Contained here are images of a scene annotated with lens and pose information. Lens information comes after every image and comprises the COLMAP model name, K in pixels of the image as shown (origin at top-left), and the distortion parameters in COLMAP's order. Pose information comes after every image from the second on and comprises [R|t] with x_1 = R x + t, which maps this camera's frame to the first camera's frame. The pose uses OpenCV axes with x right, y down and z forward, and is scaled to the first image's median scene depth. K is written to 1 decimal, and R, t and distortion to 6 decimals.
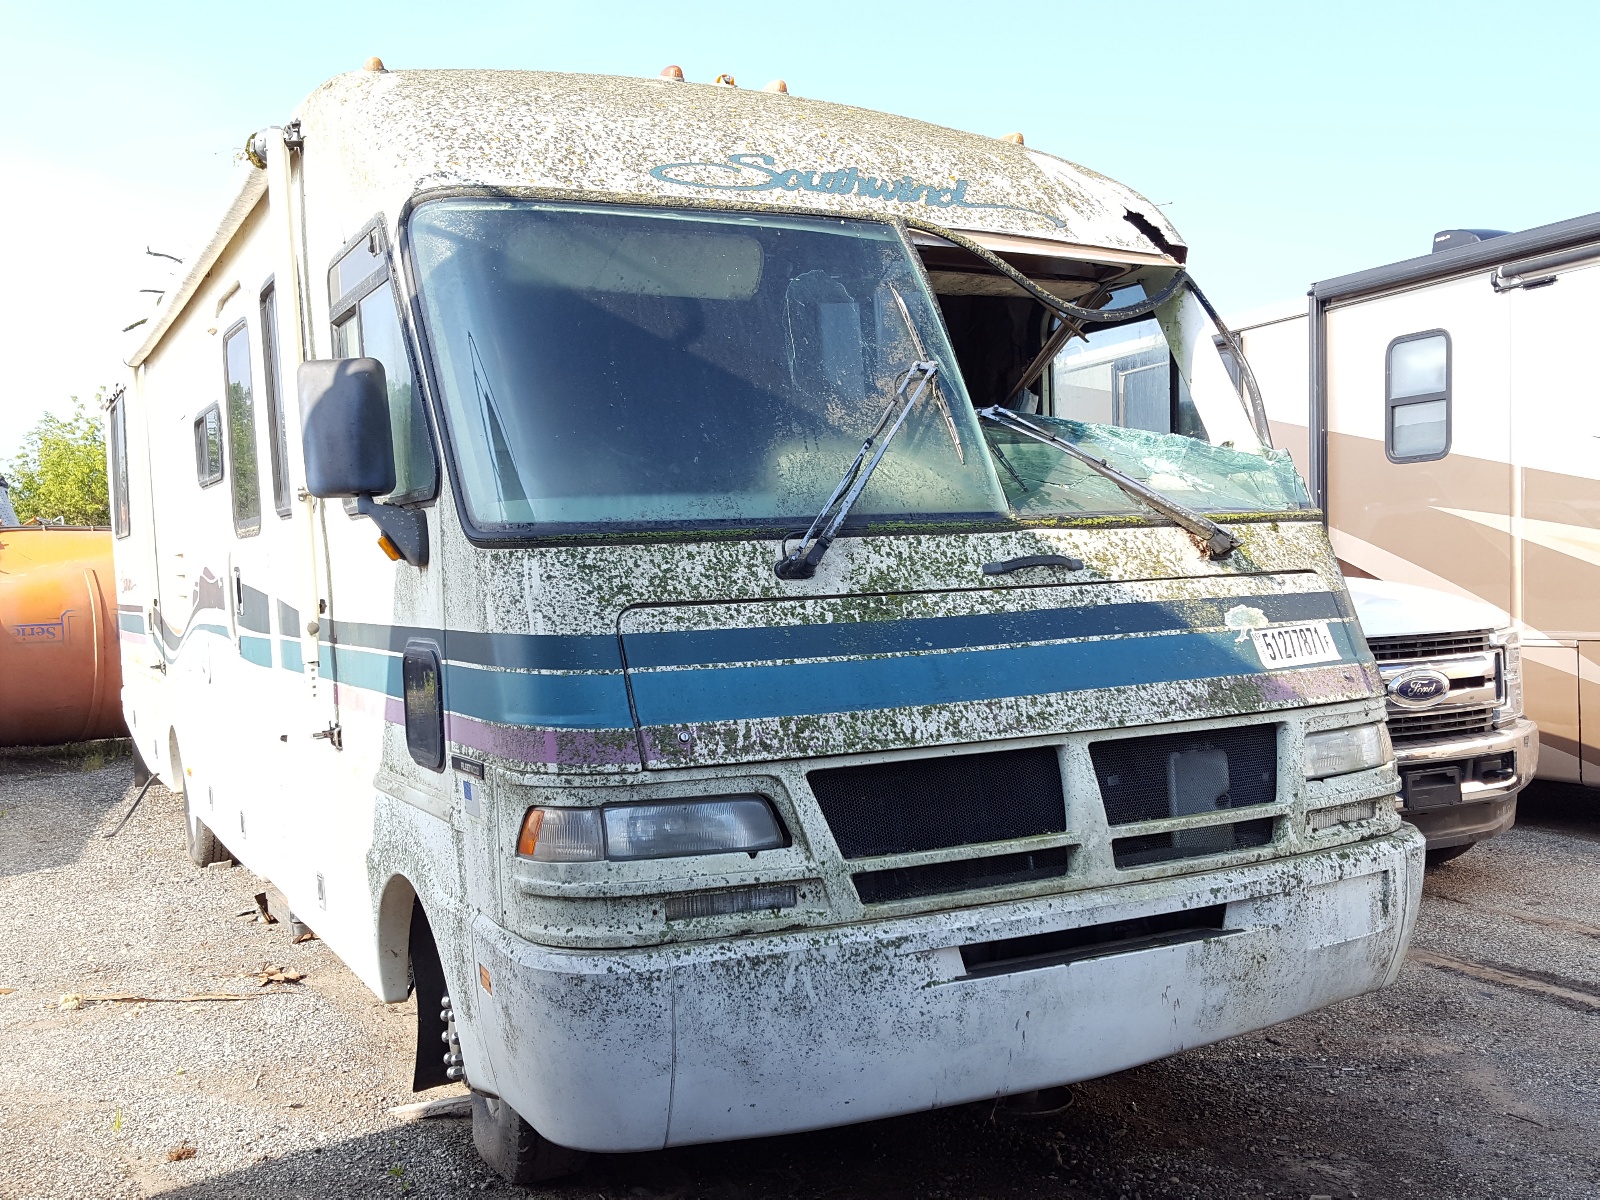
lens RADIAL K [[1562.3, 0, 800.0], [0, 1562.3, 600.0], [0, 0, 1]] dist [0.180388, -0.341231]
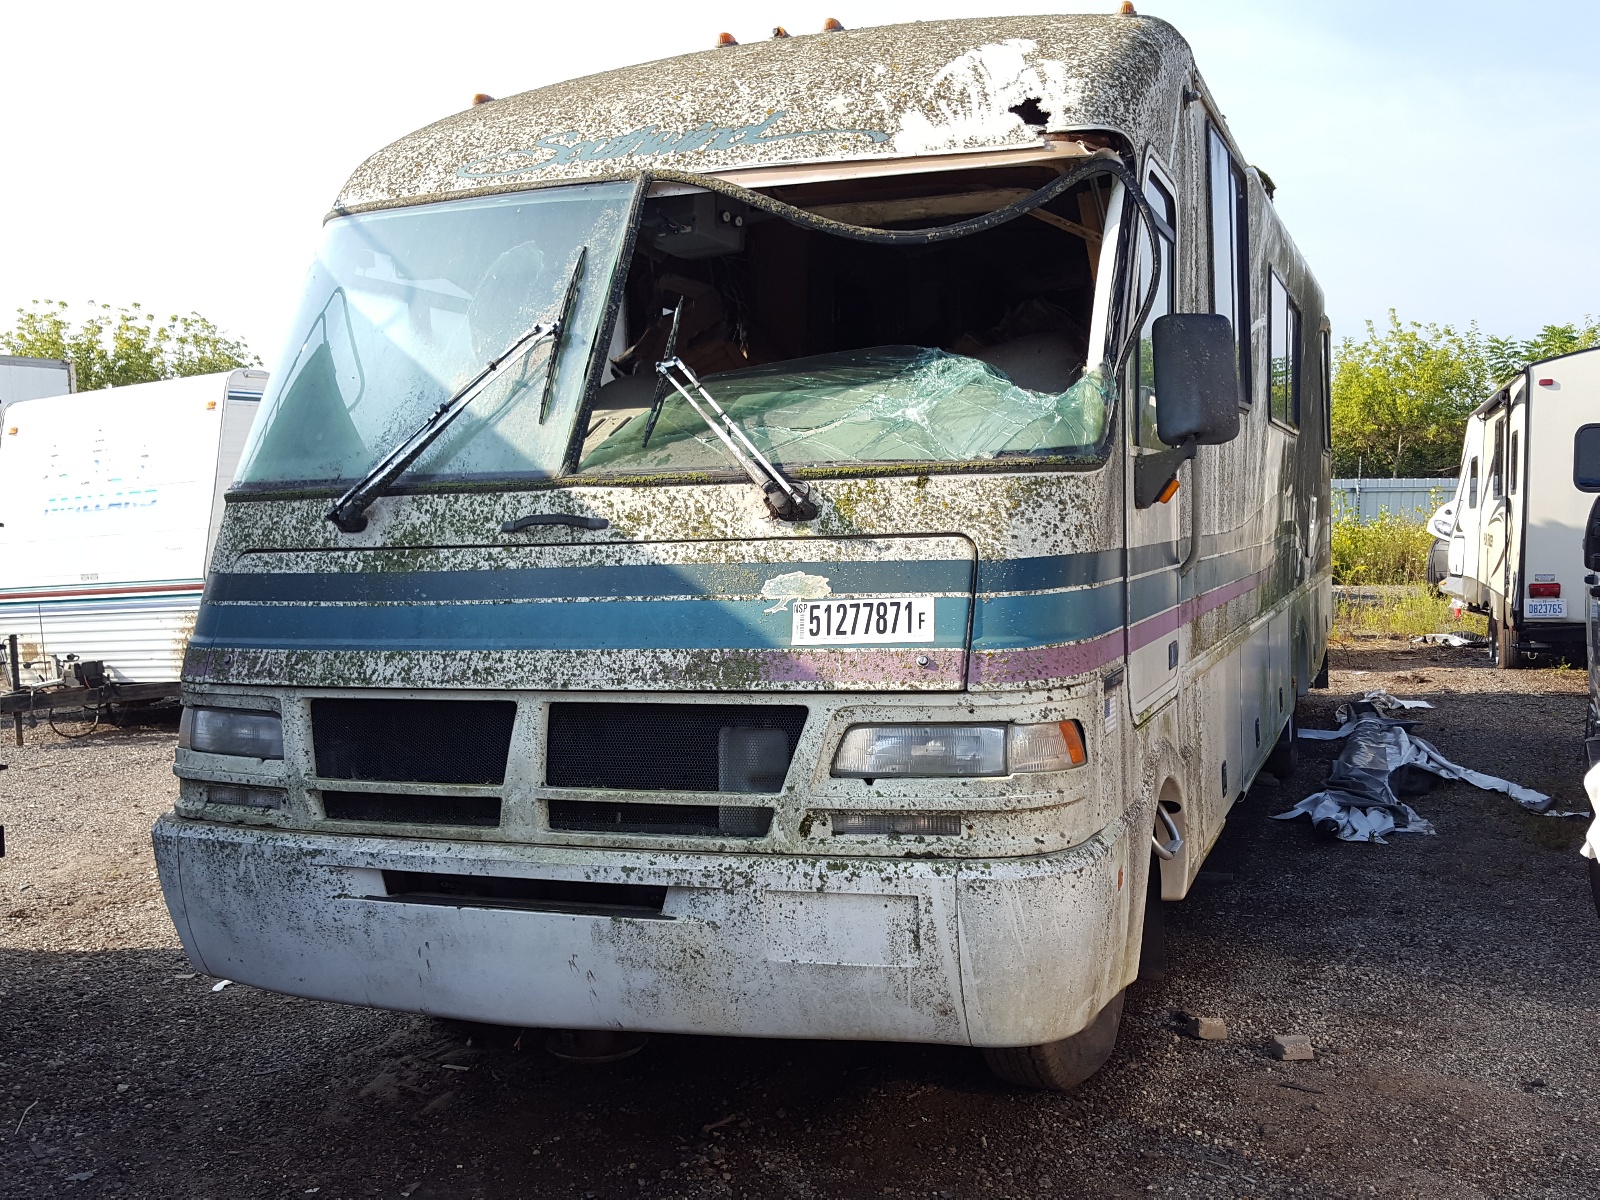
lens RADIAL K [[1562.3, 0, 800.0], [0, 1562.3, 600.0], [0, 0, 1]] dist [0.180388, -0.341231]
pose [[0.658815, 0.058130, -0.750056, 1.041769], [-0.015127, 0.997832, 0.064047, -0.041409], [0.752153, -0.030849, 0.658266, 0.463747]]
